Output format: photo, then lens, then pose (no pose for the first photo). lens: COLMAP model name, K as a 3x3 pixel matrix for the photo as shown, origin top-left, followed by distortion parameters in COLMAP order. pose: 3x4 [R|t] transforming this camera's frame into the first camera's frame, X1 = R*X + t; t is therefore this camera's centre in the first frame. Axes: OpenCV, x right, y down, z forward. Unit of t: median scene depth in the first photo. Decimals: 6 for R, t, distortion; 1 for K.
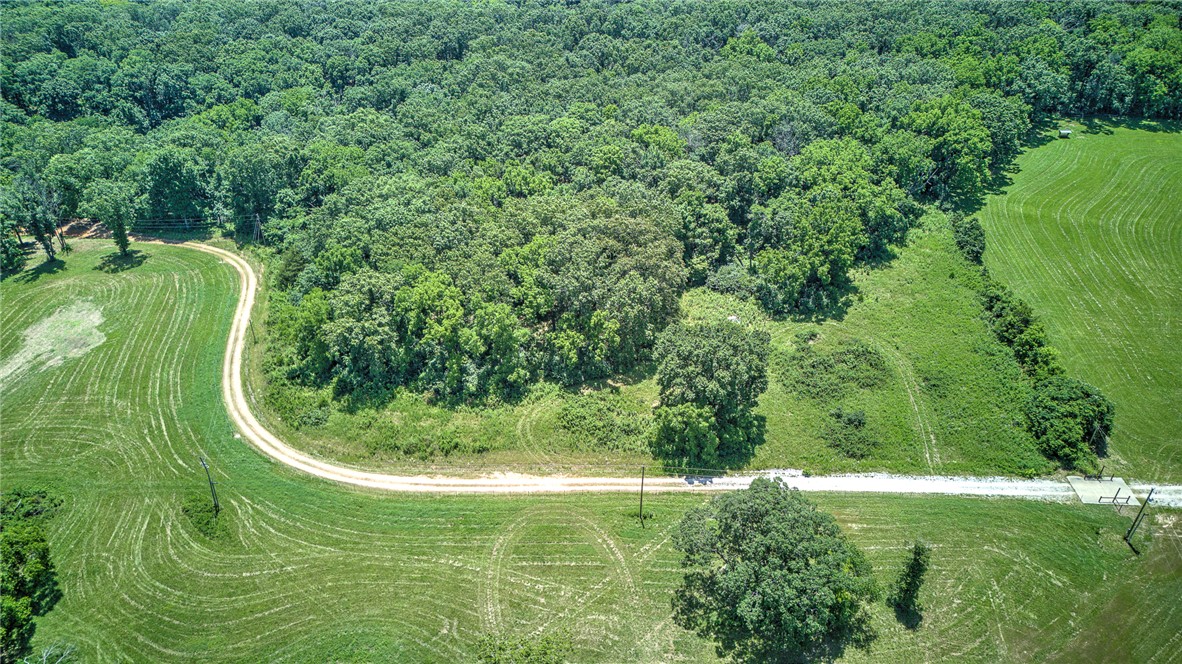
lens RADIAL K [[834.3, 0, 581.5], [0, 834.3, 355.5], [0, 0, 1]] dist [0.057018, -0.053708]
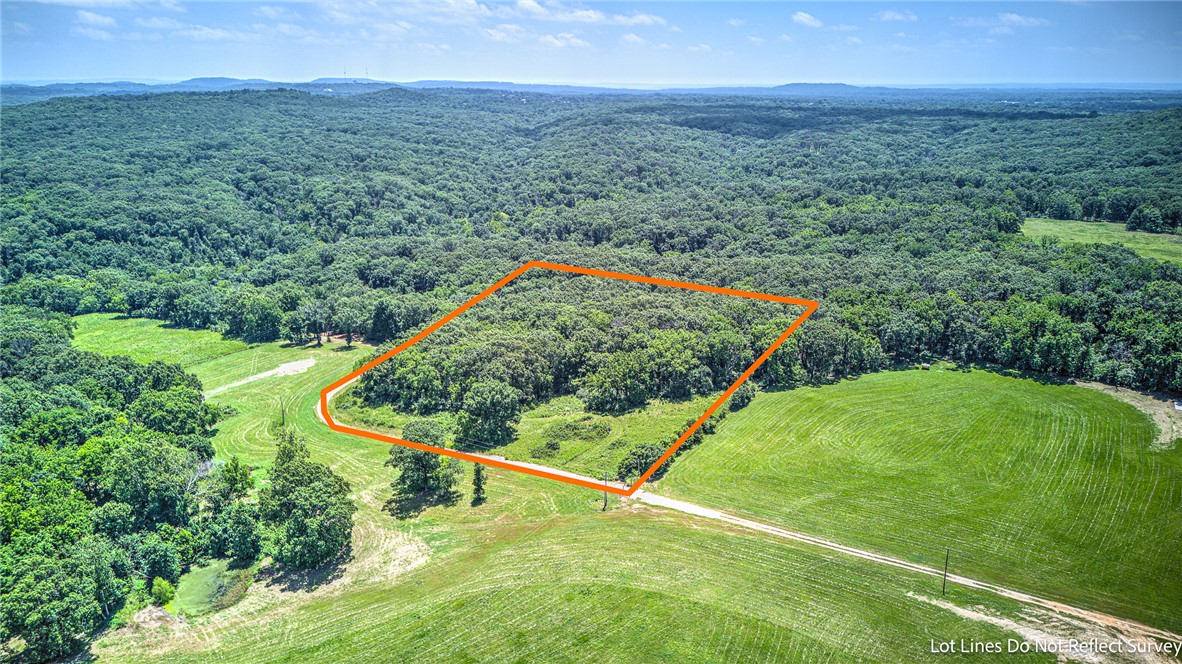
lens RADIAL K [[834.3, 0, 589.2], [0, 834.3, 327.8], [0, 0, 1]] dist [0.057018, -0.053708]
pose [[0.879222, 0.120094, -0.461026, 0.898873], [-0.262581, 0.929608, -0.258613, 0.209375], [0.397516, 0.348435, 0.848866, -0.458448]]
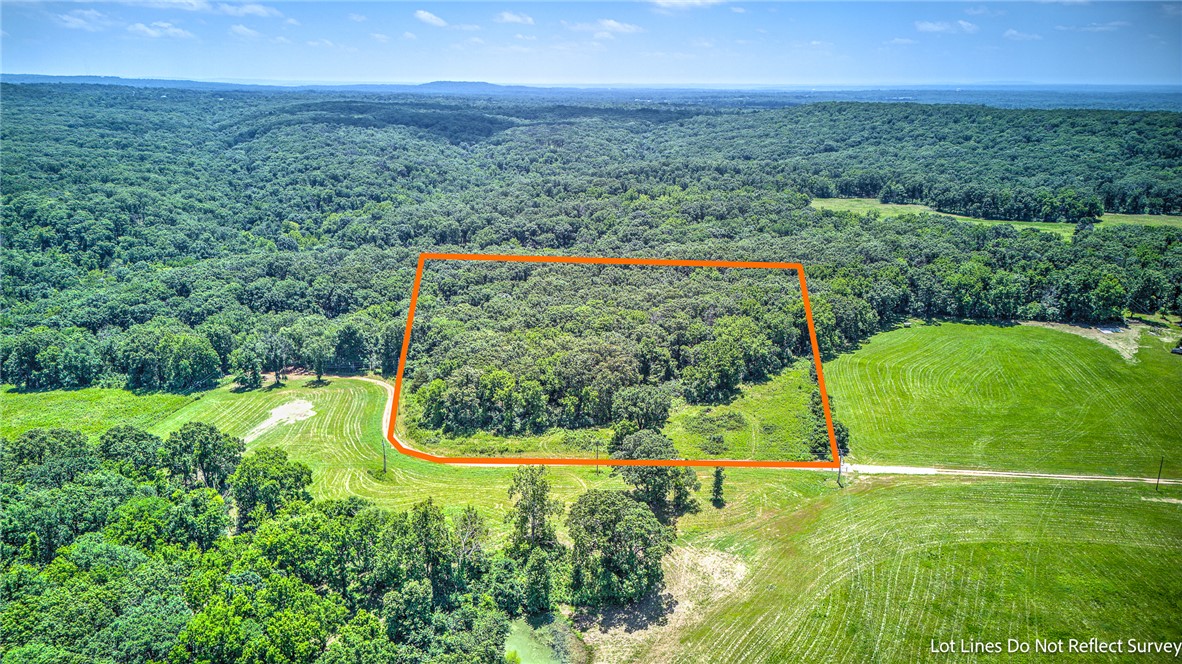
lens RADIAL K [[834.3, 0, 583.3], [0, 834.3, 337.9], [0, 0, 1]] dist [0.057018, -0.053708]
pose [[0.997206, 0.010873, -0.073912, 0.116492], [-0.033114, 0.951185, -0.306838, 0.321831], [0.066967, 0.308429, 0.948887, -0.629502]]
